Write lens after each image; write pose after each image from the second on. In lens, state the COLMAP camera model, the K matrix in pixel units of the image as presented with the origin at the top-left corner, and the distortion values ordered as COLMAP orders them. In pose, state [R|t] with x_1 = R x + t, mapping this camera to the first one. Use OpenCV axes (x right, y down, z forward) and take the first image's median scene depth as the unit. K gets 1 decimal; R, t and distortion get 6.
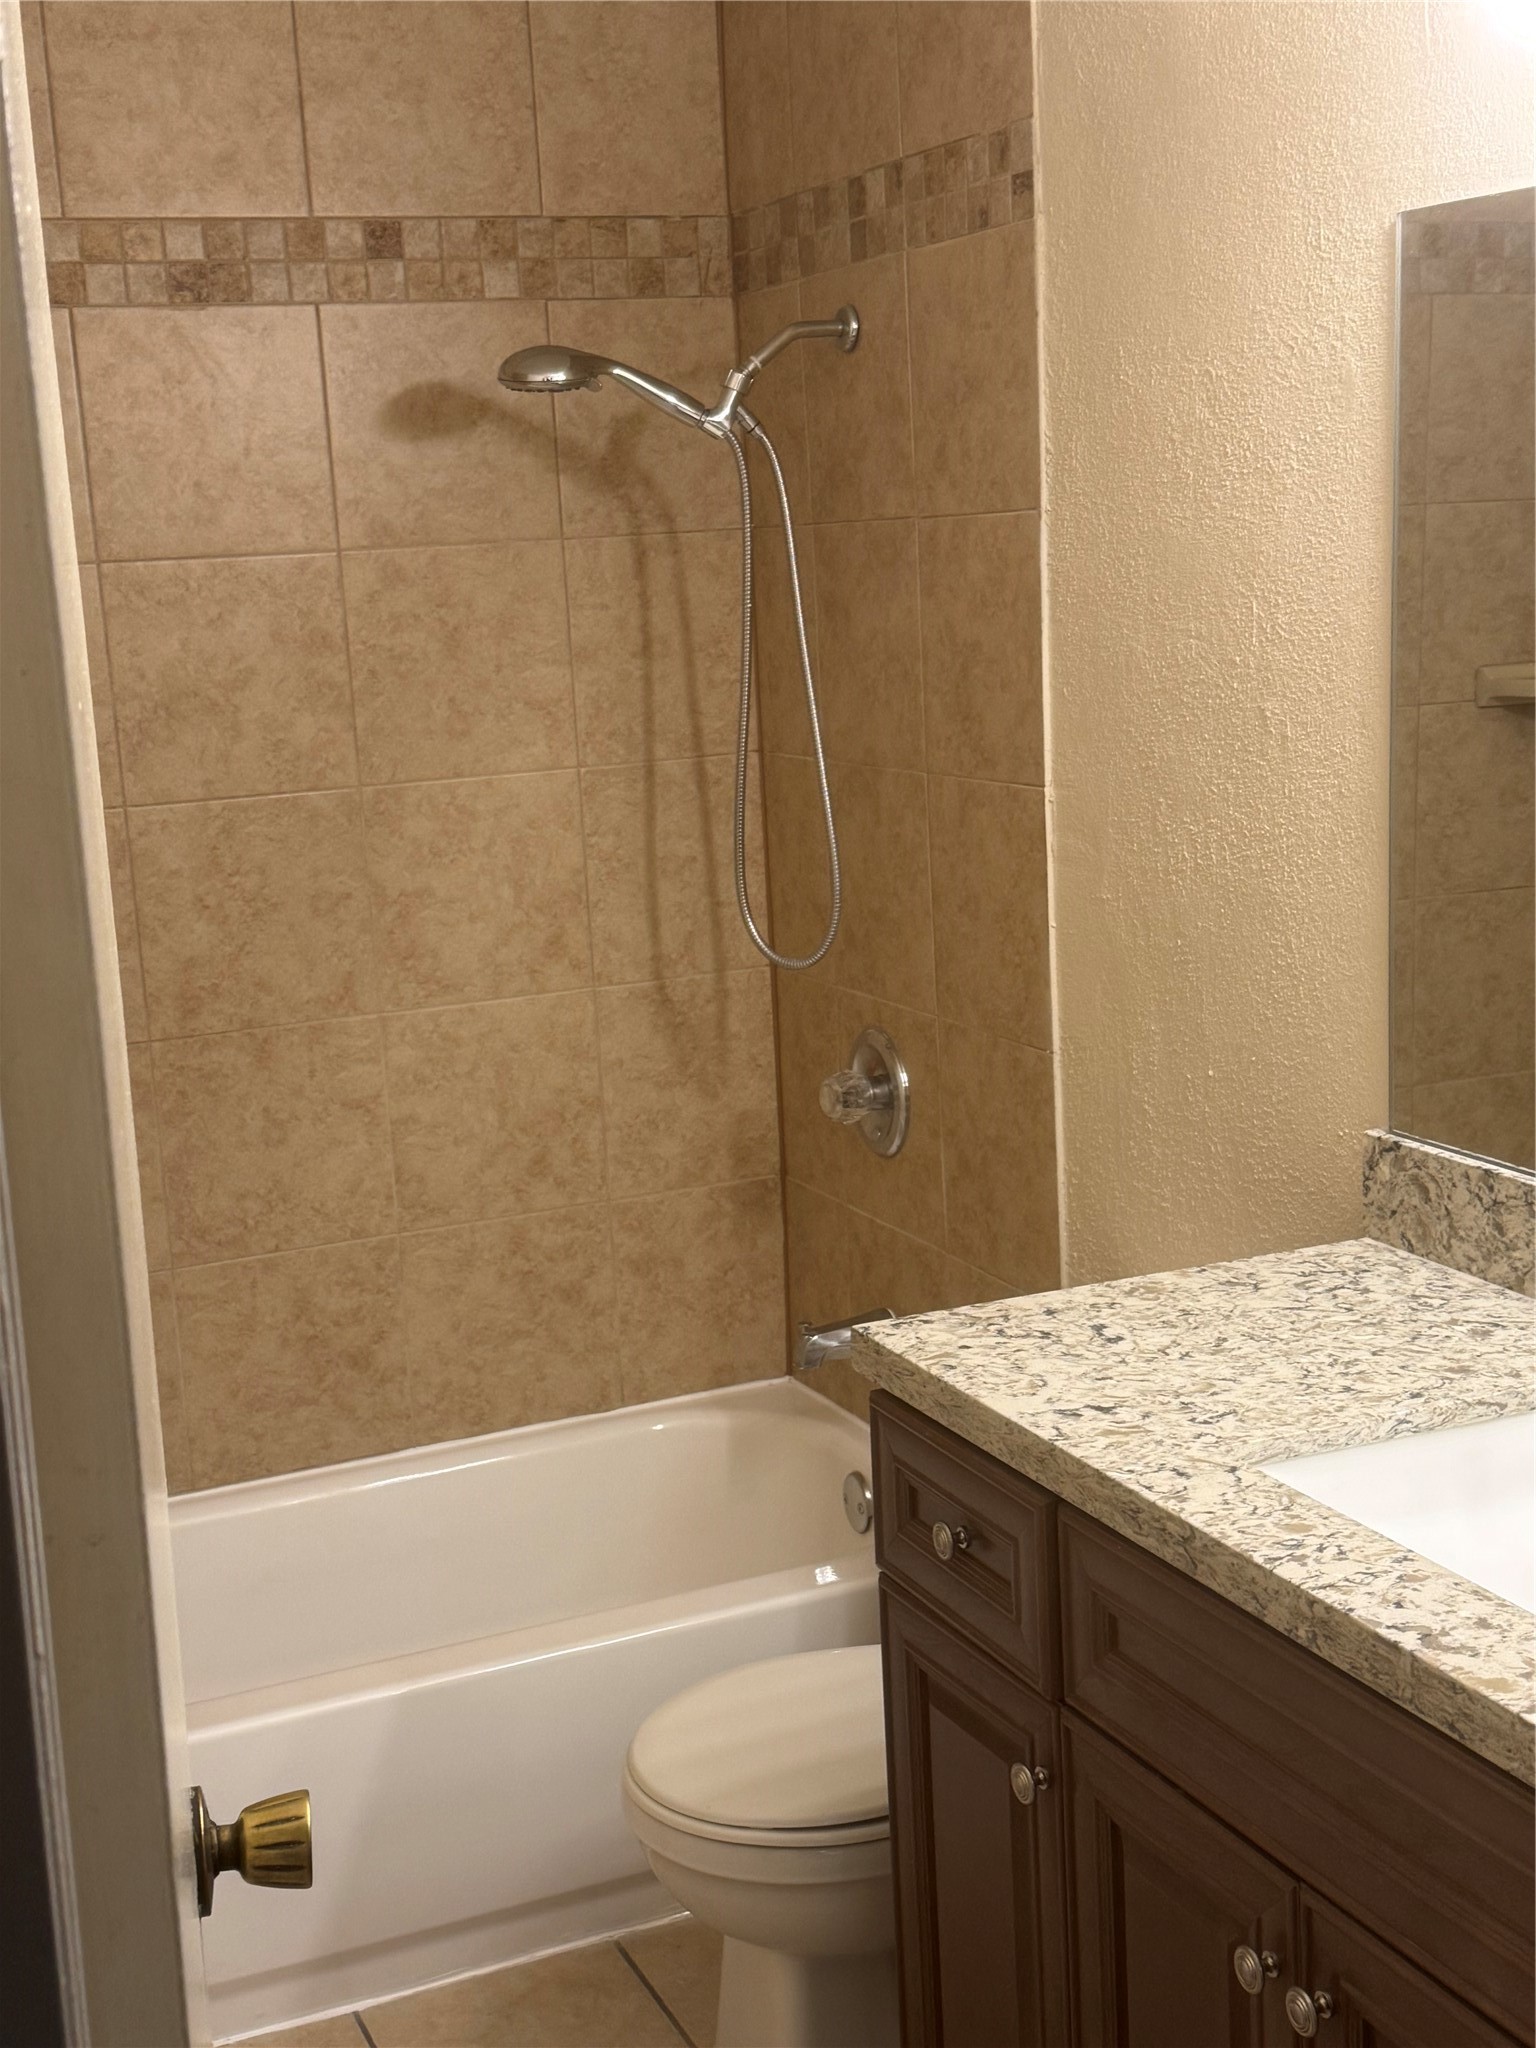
lens RADIAL K [[2716.4, 0, 757.7], [0, 2716.4, 1028.1], [0, 0, 1]] dist [0.148946, -0.094823]
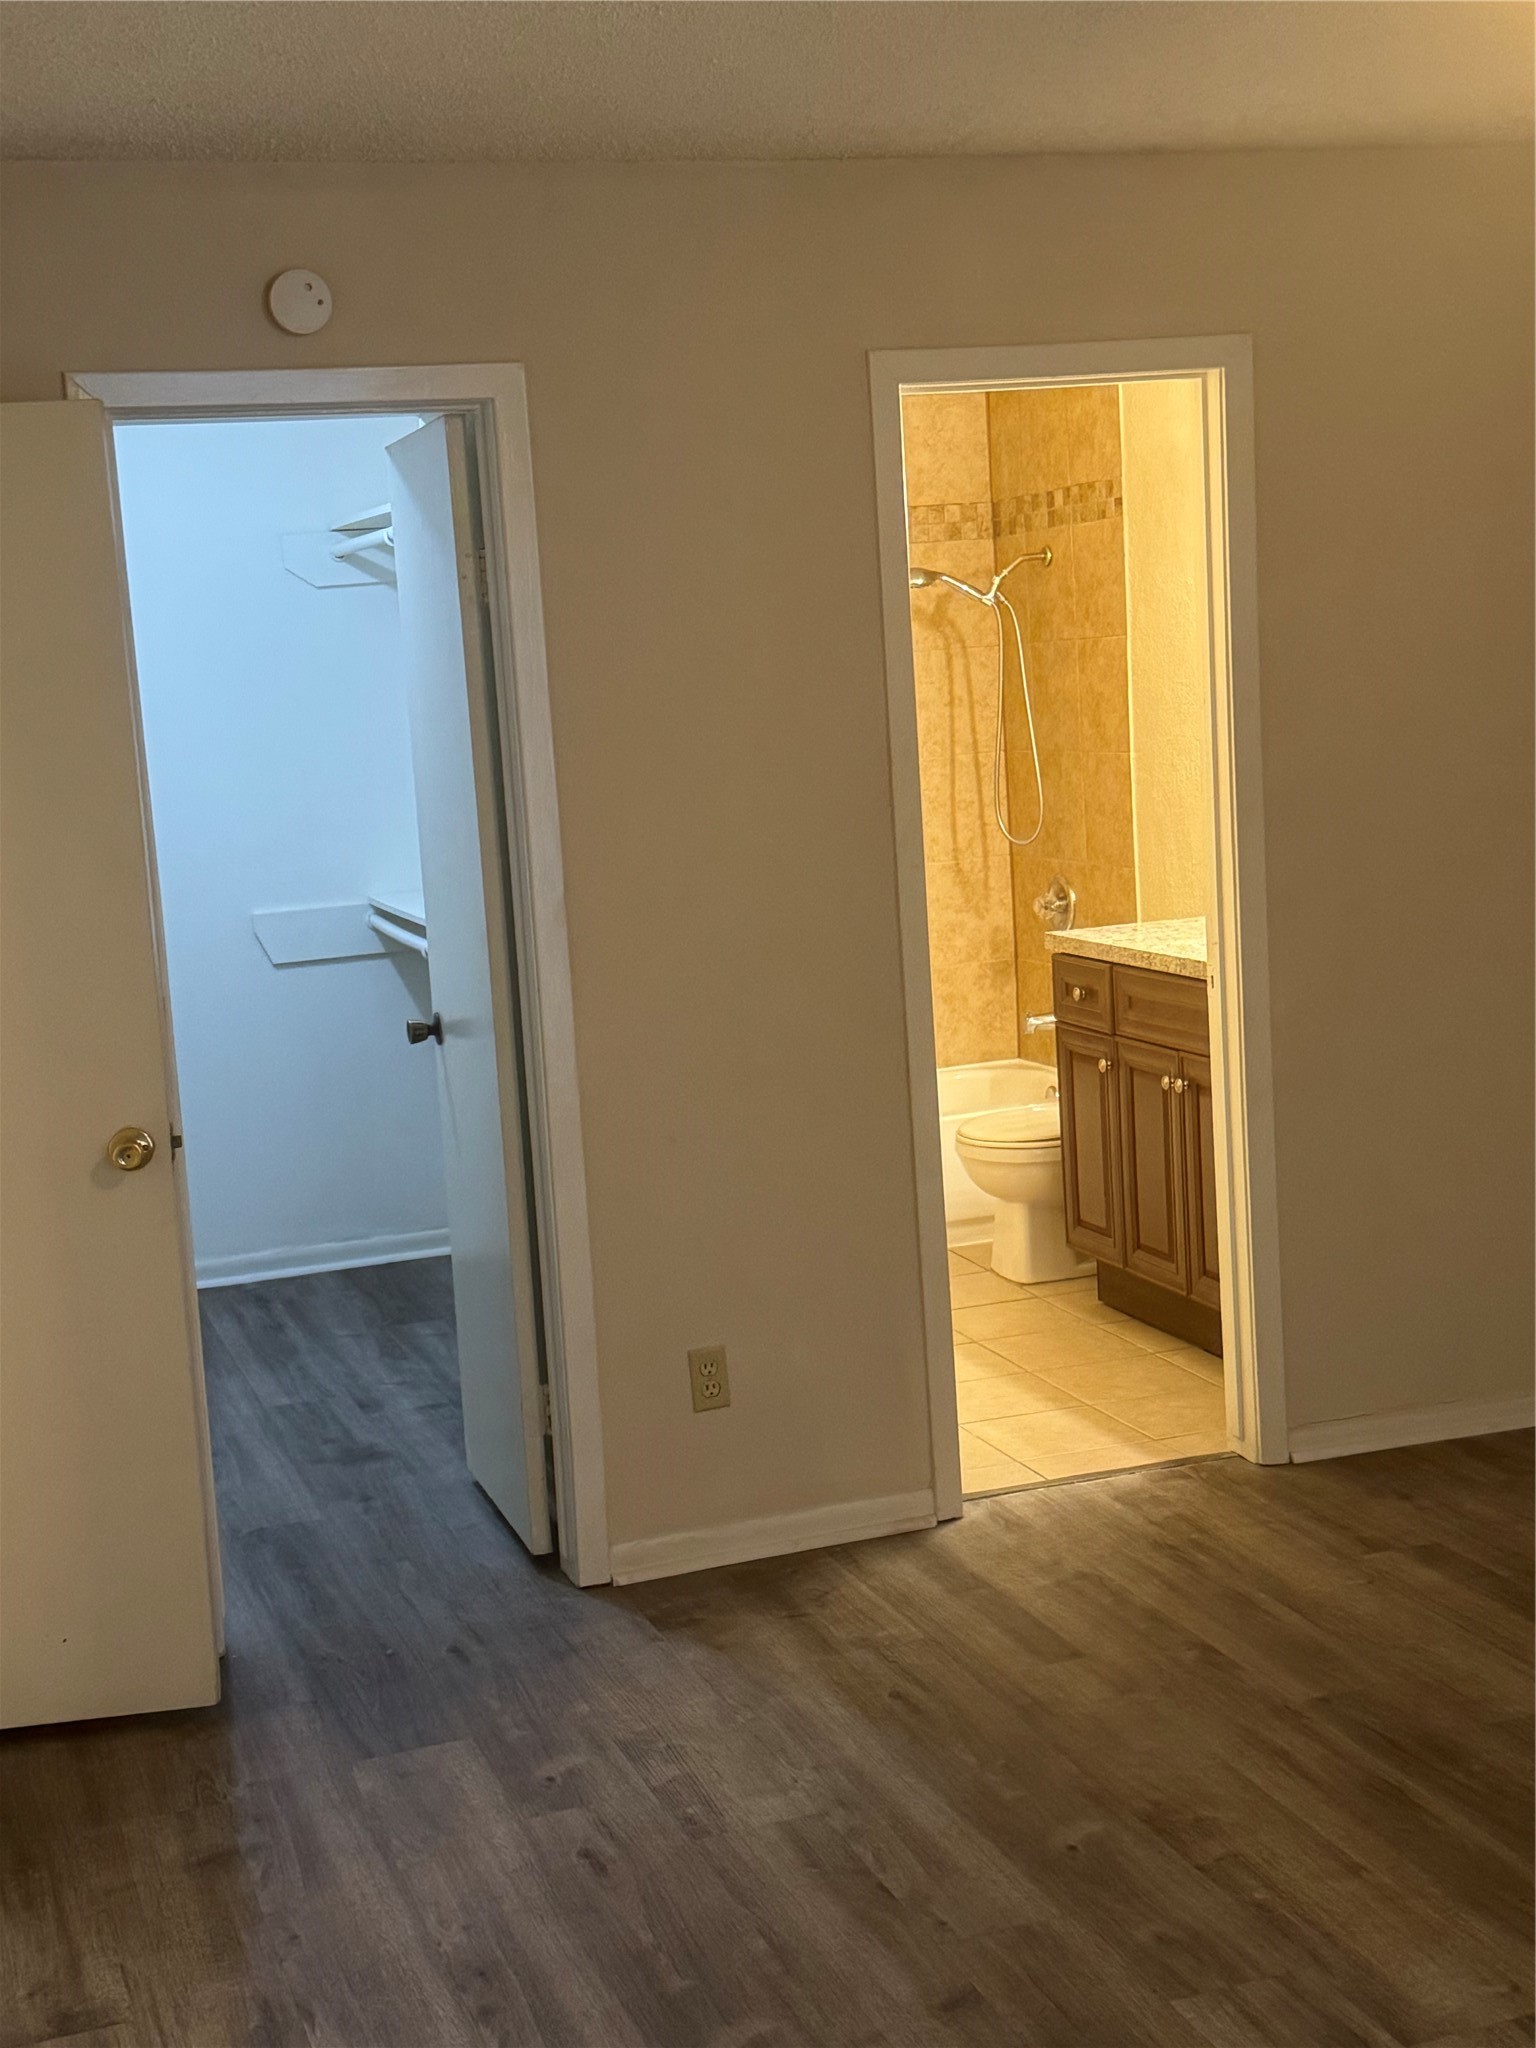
lens RADIAL K [[2716.4, 0, 757.7], [0, 2716.4, 1028.1], [0, 0, 1]] dist [0.148946, -0.094823]
pose [[0.996879, -0.001450, -0.078928, -0.024772], [-0.001930, 0.999085, -0.042734, 0.209532], [0.078918, 0.042753, 0.995964, -1.137180]]
